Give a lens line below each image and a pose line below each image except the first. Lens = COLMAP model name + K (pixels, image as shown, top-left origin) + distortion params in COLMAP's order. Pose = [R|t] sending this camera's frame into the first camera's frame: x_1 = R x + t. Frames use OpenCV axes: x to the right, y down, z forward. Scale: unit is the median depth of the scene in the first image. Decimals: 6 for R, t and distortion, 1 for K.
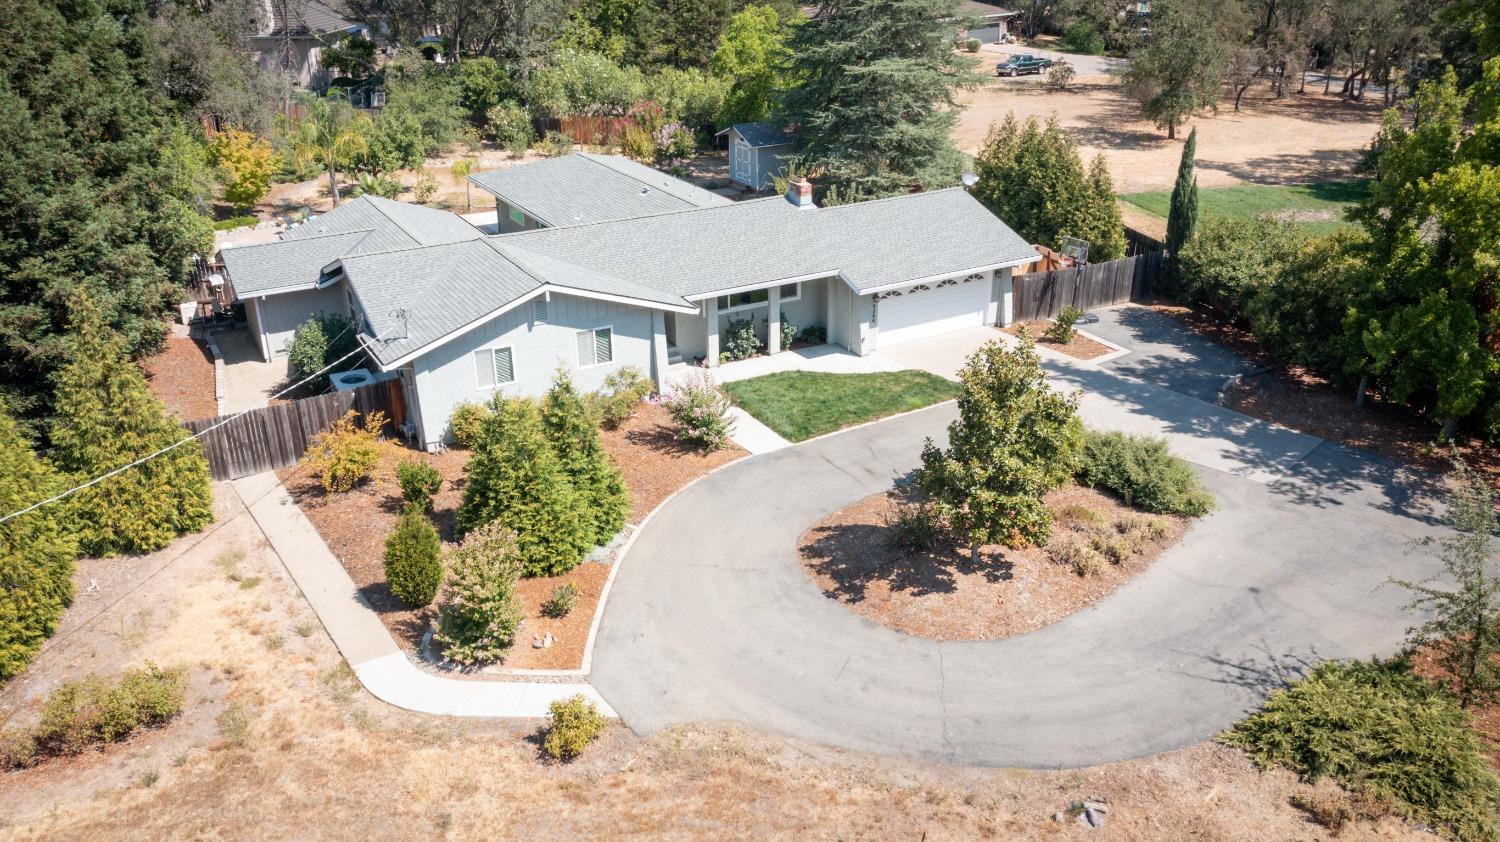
lens RADIAL K [[1186.4, 0, 753.8], [0, 1186.4, 416.1], [0, 0, 1]] dist [-0.011433, 0.017557]
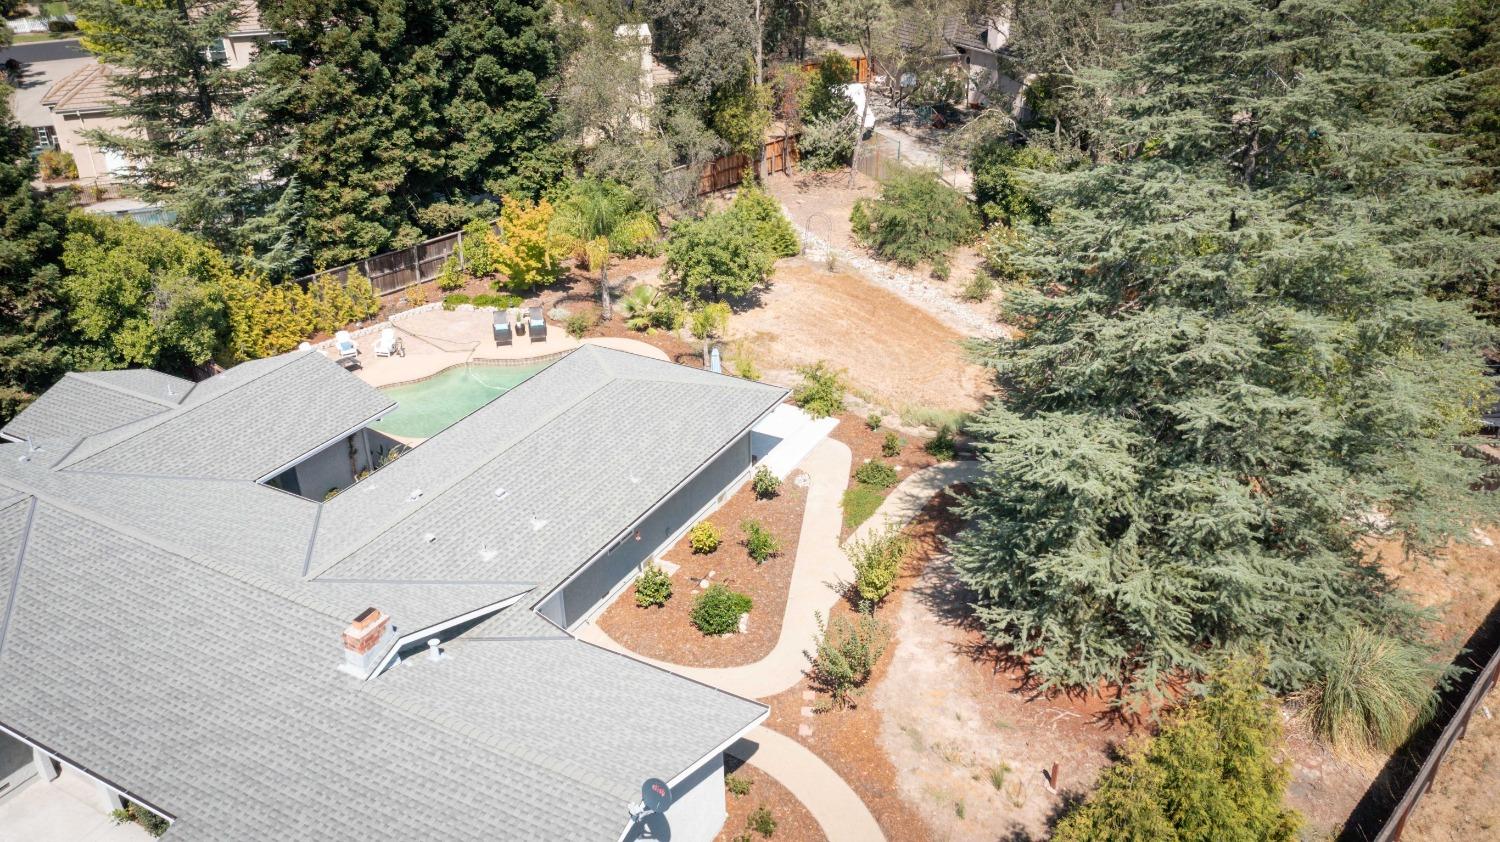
lens RADIAL K [[1186.4, 0, 754.0], [0, 1186.4, 415.0], [0, 0, 1]] dist [-0.011433, 0.017557]
pose [[0.523340, 0.389961, -0.757658, 0.548341], [-0.333855, 0.911891, 0.238739, -0.511024], [0.784000, 0.128006, 0.607420, 0.851551]]
